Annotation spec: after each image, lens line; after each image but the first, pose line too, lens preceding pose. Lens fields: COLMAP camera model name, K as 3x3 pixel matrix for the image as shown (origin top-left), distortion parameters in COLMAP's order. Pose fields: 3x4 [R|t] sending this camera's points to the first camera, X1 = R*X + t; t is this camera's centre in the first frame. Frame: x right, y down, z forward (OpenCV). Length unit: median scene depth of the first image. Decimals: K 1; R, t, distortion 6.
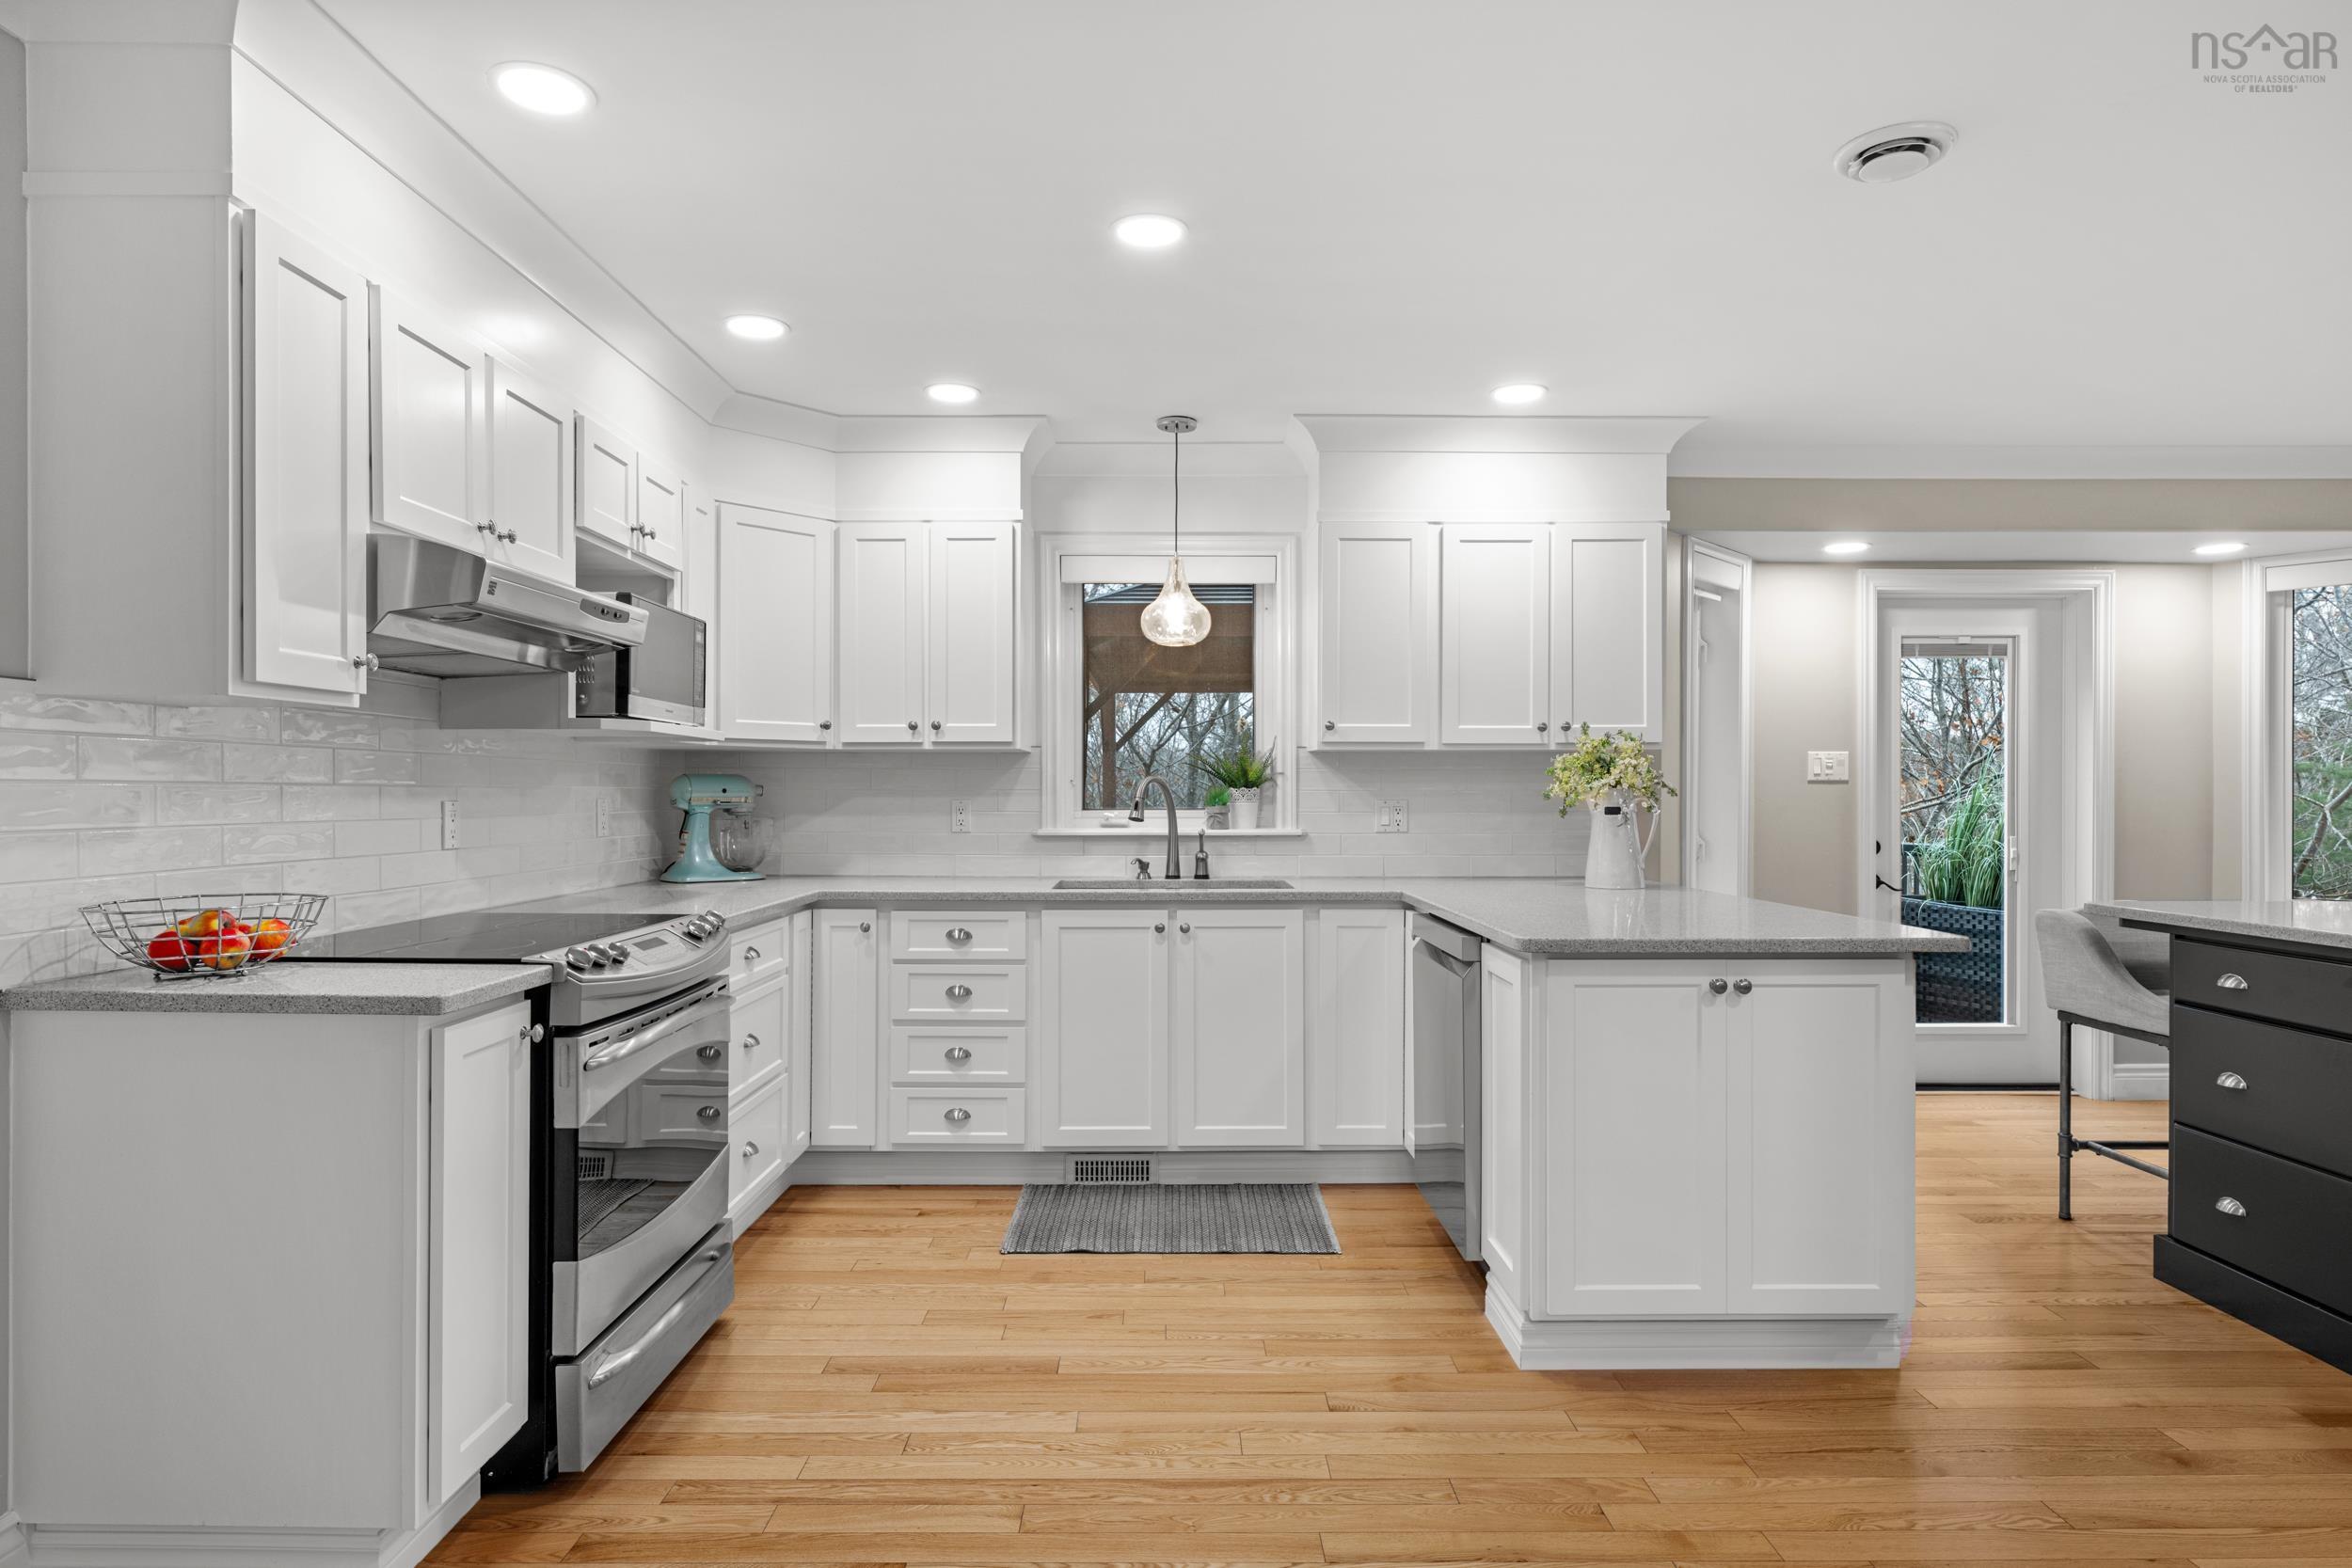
lens RADIAL K [[1277.9, 0, 1179.1], [0, 1277.9, 795.4], [0, 0, 1]] dist [-0.003097, -0.000367]
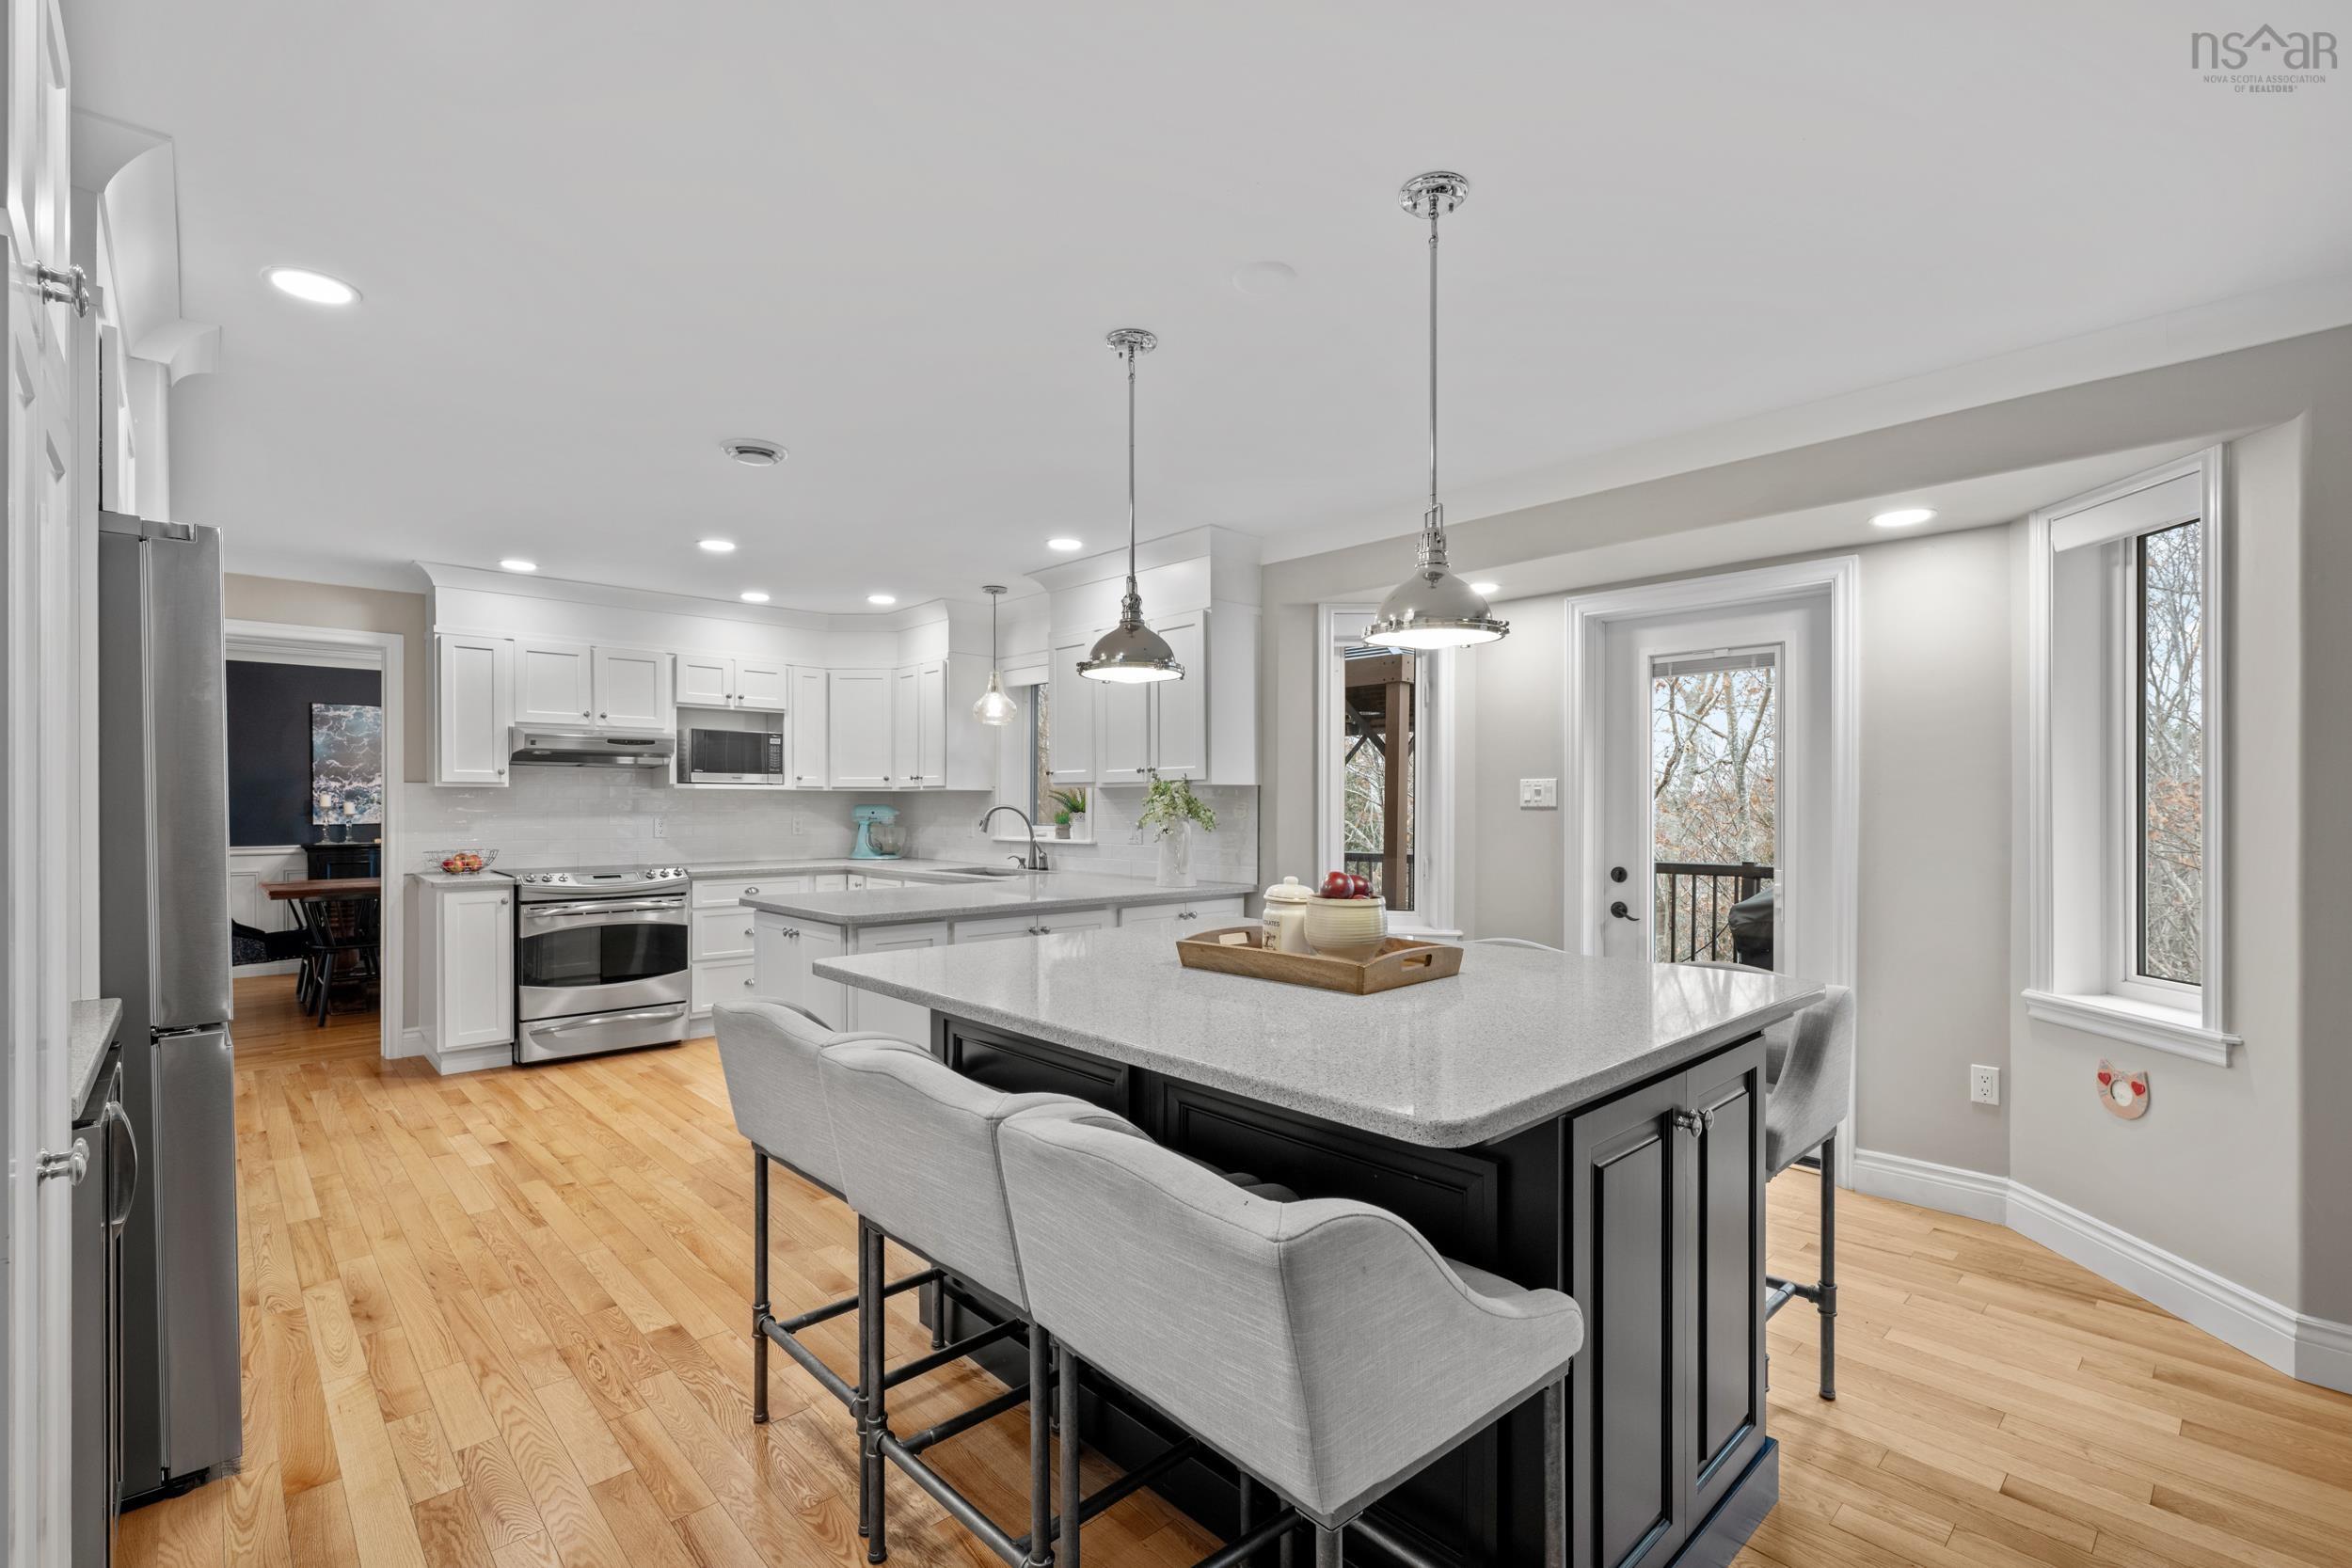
lens RADIAL K [[1040.2, 0, 1170.4], [0, 1040.2, 806.5], [0, 0, 1]] dist [0.020553, -0.000066]
pose [[0.680349, 0.001197, -0.732888, 1.067509], [-0.002222, 0.999997, -0.000430, -0.012584], [0.732885, 0.001921, 0.680349, 0.240622]]
